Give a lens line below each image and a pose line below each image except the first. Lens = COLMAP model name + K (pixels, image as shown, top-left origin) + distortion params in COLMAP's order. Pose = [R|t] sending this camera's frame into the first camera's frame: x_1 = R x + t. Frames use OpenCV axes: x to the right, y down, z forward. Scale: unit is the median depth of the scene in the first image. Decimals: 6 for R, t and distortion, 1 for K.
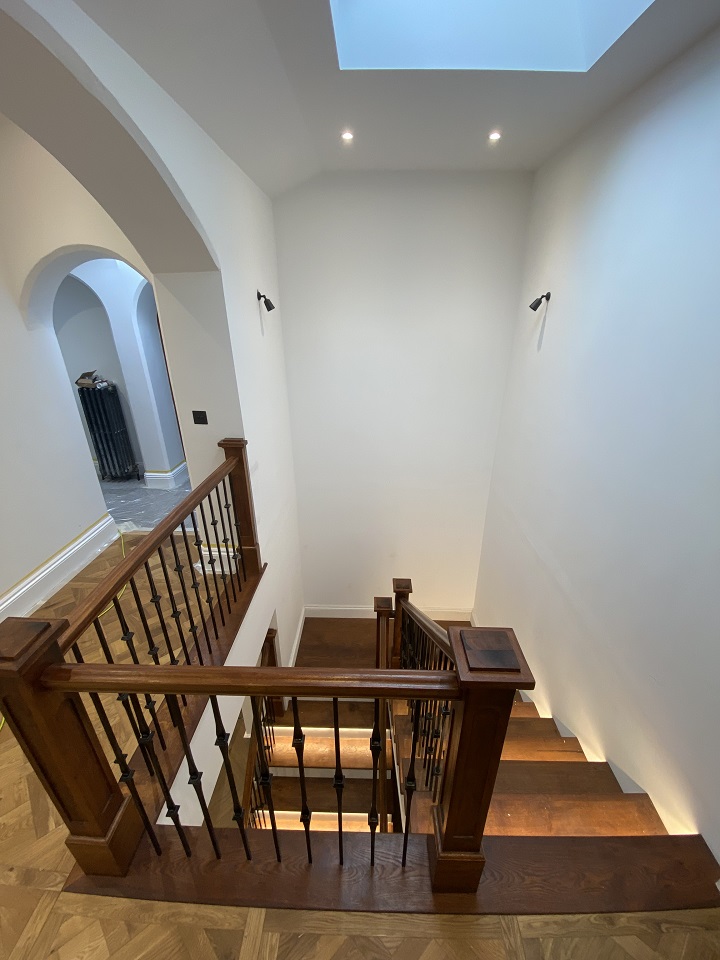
lens RADIAL K [[393.1, 0, 360.0], [0, 393.1, 480.0], [0, 0, 1]] dist [0.034304, -0.024146]
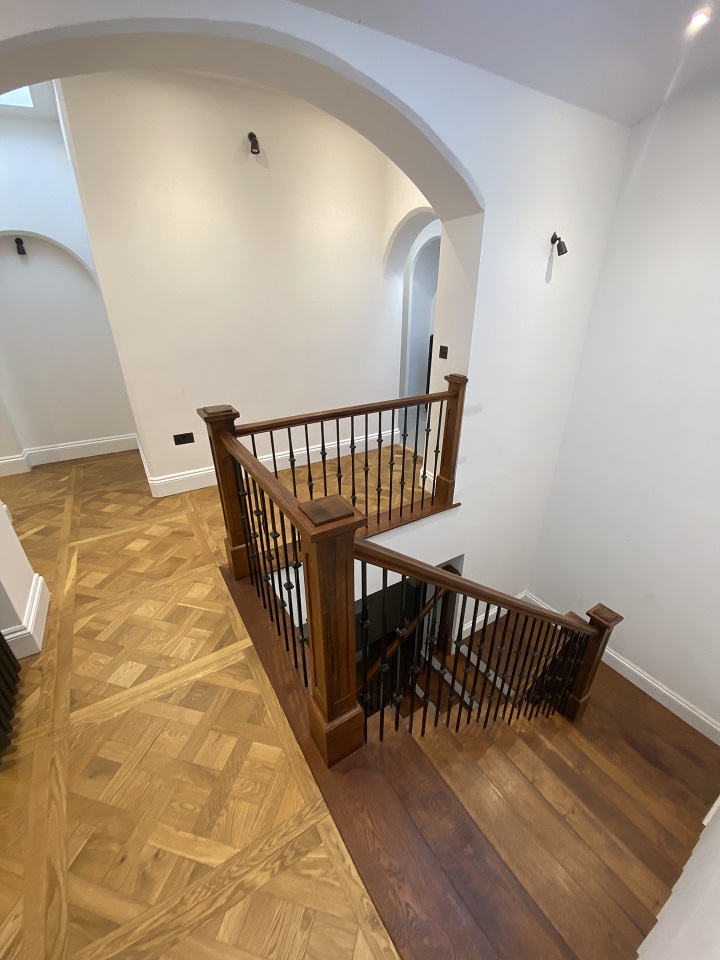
lens RADIAL K [[393.1, 0, 360.0], [0, 393.1, 480.0], [0, 0, 1]] dist [0.034304, -0.024146]
pose [[0.544657, 0.358012, -0.758404, 0.809303], [-0.334721, 0.921955, 0.194833, 0.073228], [0.768967, 0.147737, 0.621984, 0.257854]]
